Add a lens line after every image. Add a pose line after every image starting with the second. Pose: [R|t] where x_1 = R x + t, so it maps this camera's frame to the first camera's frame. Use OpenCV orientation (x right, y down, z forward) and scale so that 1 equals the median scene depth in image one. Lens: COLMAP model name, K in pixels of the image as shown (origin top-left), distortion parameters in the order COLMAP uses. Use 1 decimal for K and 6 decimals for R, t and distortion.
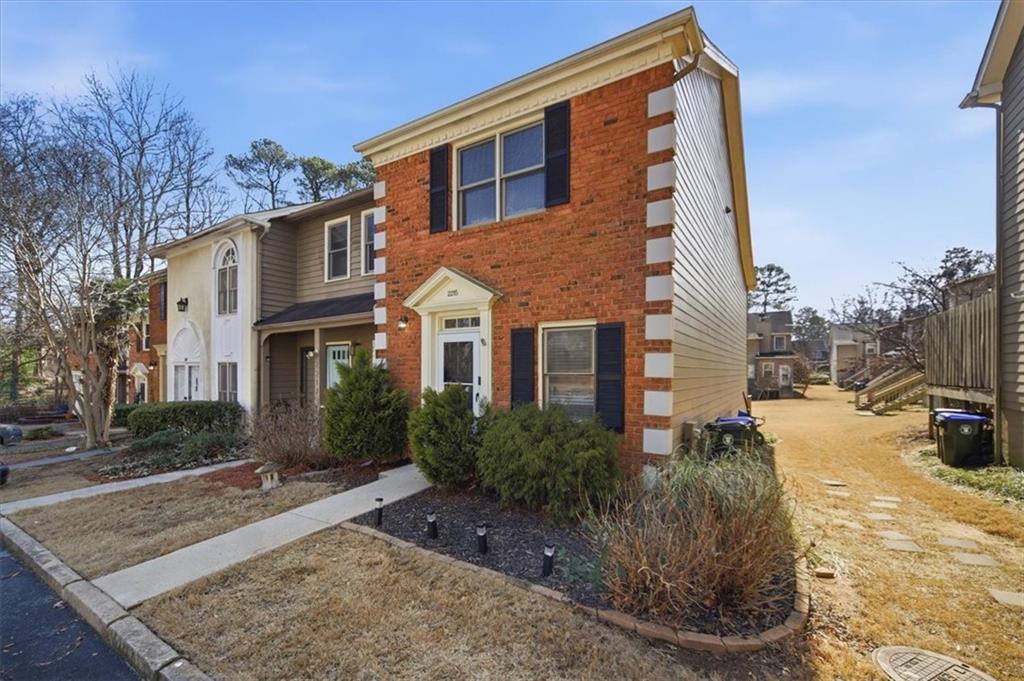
lens RADIAL K [[431.4, 0, 512.1], [0, 431.4, 371.9], [0, 0, 1]] dist [-0.001038, -0.000072]
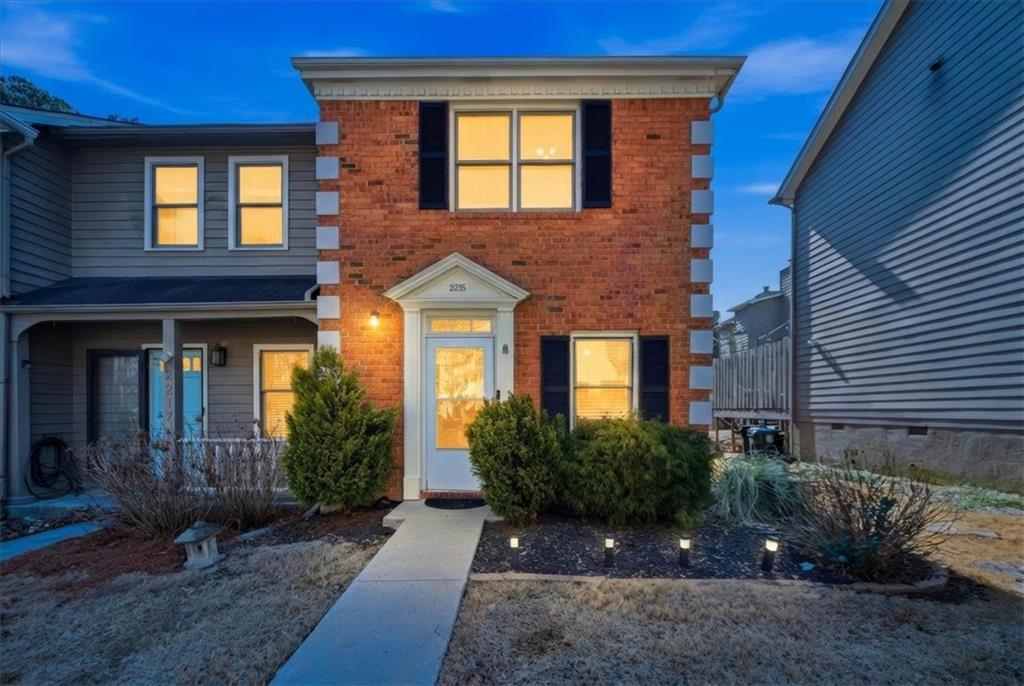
lens RADIAL K [[464.1, 0, 515.8], [0, 464.1, 410.2], [0, 0, 1]] dist [-0.003586, -0.000491]
pose [[0.852924, -0.003551, 0.522022, -0.532968], [0.003252, 0.999994, 0.001488, 0.050298], [-0.522024, 0.000429, 0.852931, 0.209916]]
